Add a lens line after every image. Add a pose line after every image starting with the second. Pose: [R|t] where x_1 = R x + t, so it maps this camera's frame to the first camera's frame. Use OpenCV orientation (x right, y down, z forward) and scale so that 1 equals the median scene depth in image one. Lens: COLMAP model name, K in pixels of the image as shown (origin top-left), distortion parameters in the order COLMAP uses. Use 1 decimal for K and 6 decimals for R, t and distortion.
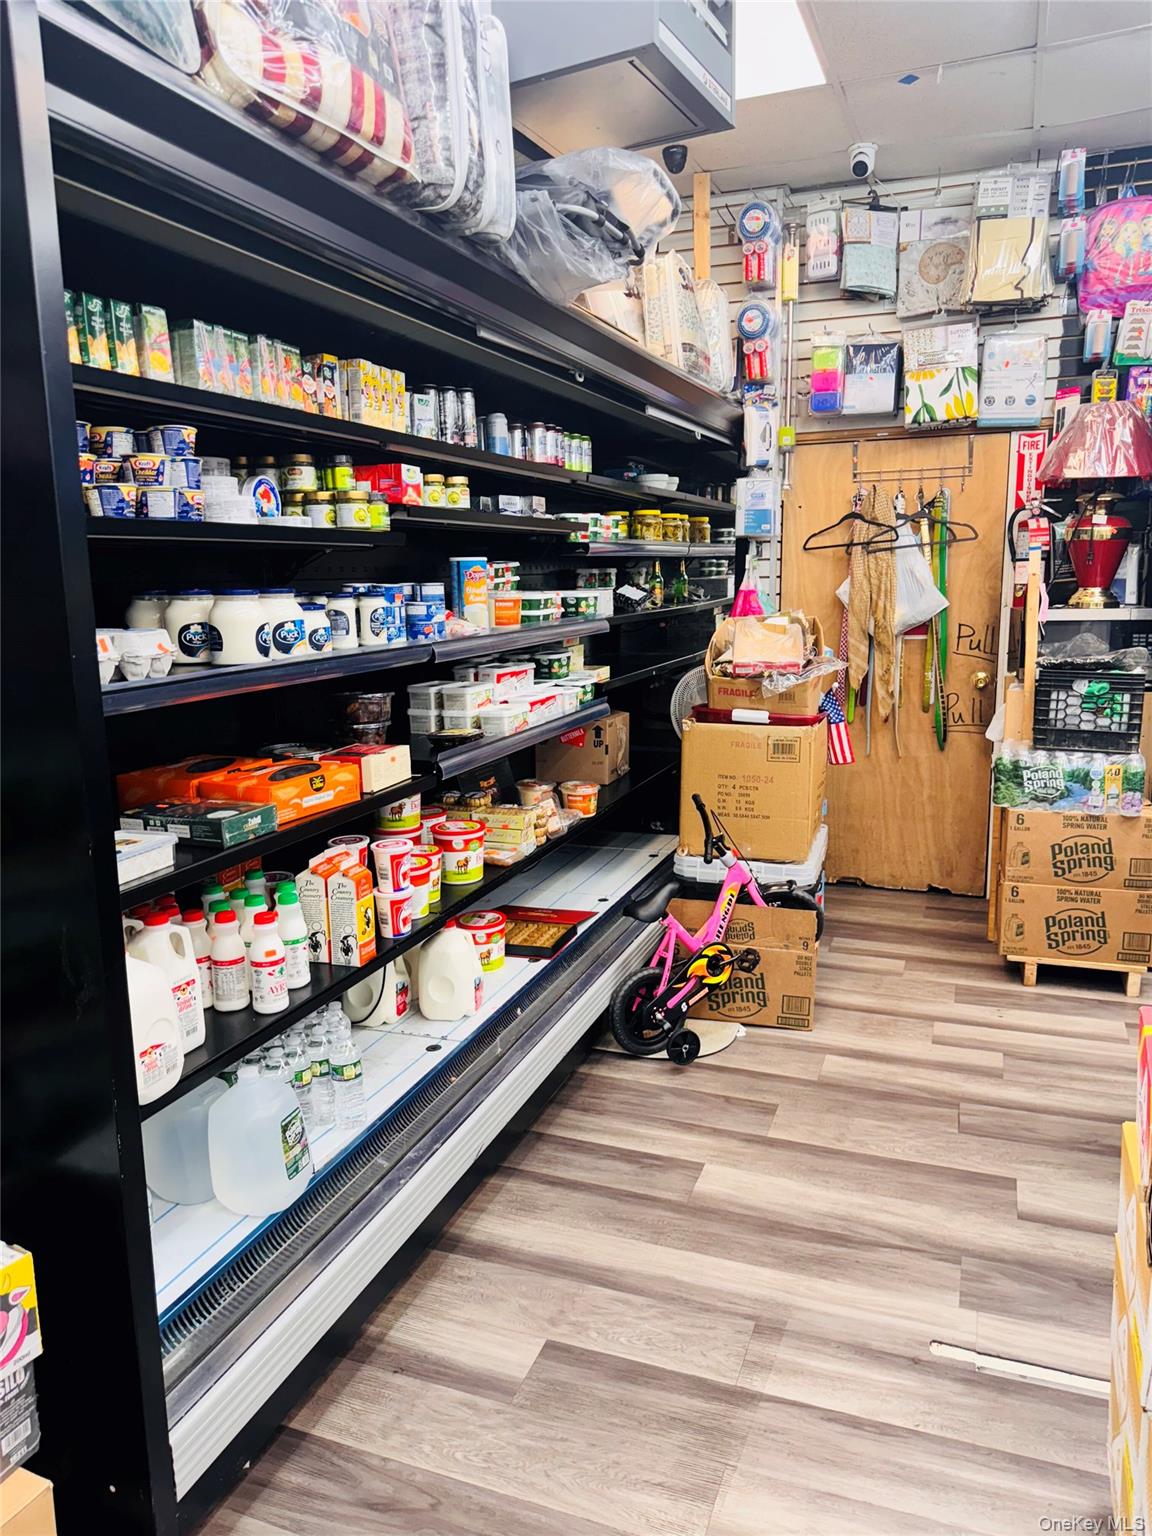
lens RADIAL K [[1093.5, 0, 606.4], [0, 1093.5, 763.6], [0, 0, 1]] dist [0.088806, -0.093572]
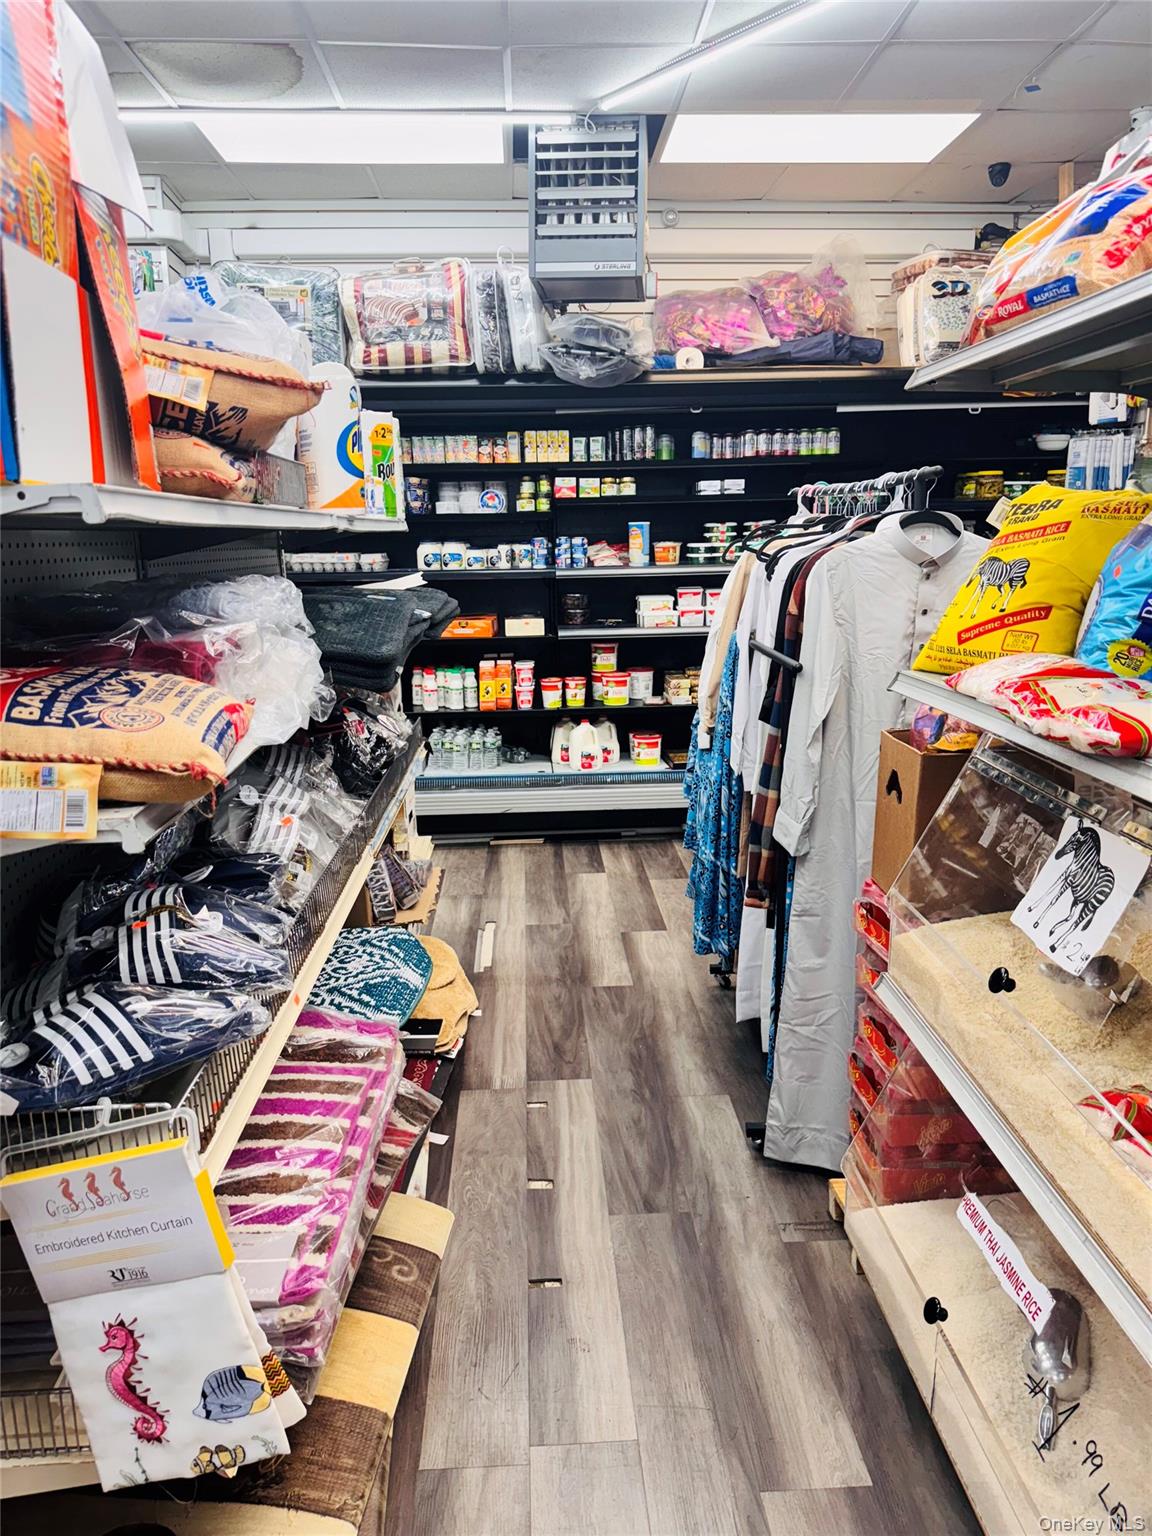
lens RADIAL K [[1064.6, 0, 561.4], [0, 1064.6, 773.8], [0, 0, 1]] dist [0.075102, -0.095902]
pose [[0.376881, 0.218061, -0.900228, 1.069127], [-0.152488, 0.973240, 0.171907, -0.051519], [0.913624, 0.072485, 0.400047, 0.165808]]
